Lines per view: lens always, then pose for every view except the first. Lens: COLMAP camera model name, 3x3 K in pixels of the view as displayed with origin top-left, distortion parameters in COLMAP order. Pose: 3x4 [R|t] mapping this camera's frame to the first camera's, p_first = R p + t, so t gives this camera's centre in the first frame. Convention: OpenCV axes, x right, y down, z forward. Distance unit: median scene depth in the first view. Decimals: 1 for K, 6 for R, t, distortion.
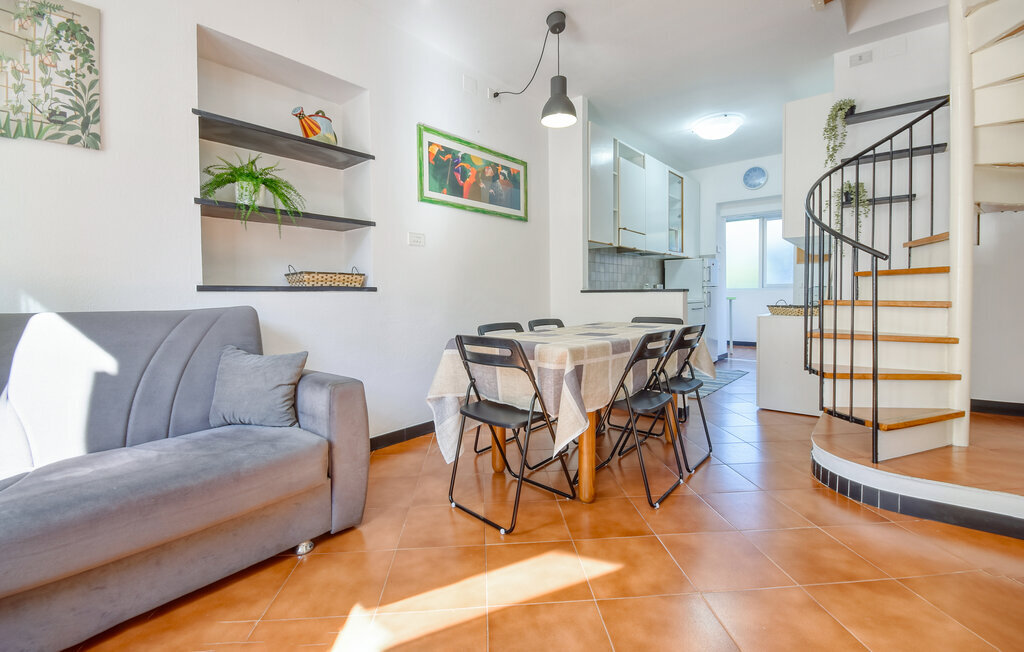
lens RADIAL K [[435.8, 0, 517.9], [0, 435.8, 305.4], [0, 0, 1]] dist [-0.020477, -0.002011]
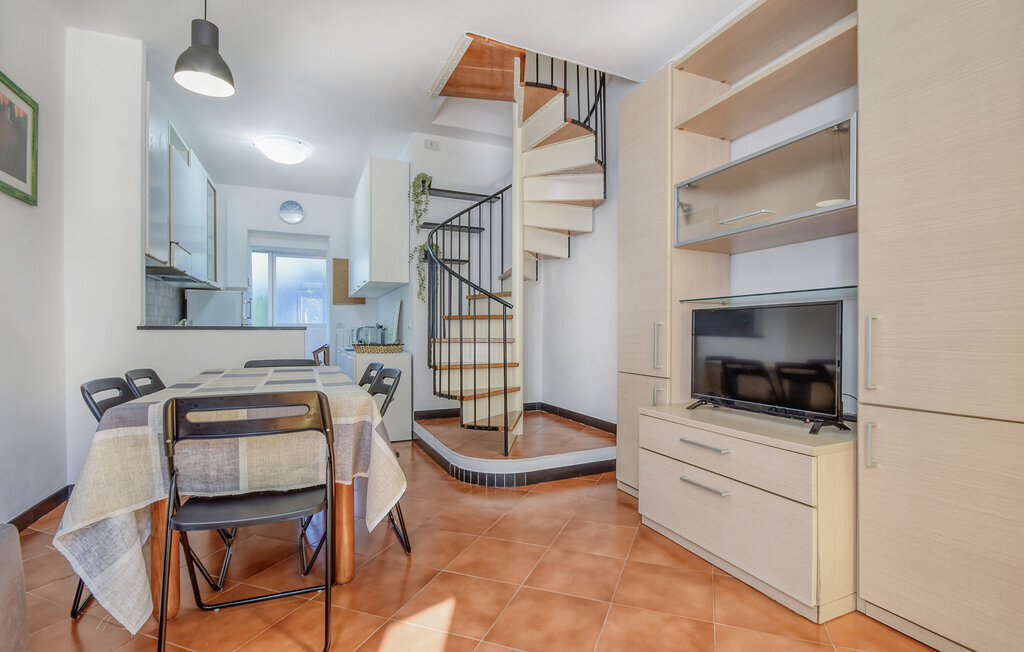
lens RADIAL K [[479.0, 0, 515.9], [0, 479.0, 334.8], [0, 0, 1]] dist [-0.014146, -0.001611]
pose [[0.416335, 0.004409, 0.909201, -0.407825], [0.018875, 0.999731, -0.013491, 0.000127], [-0.909015, 0.022778, 0.416140, 0.238870]]
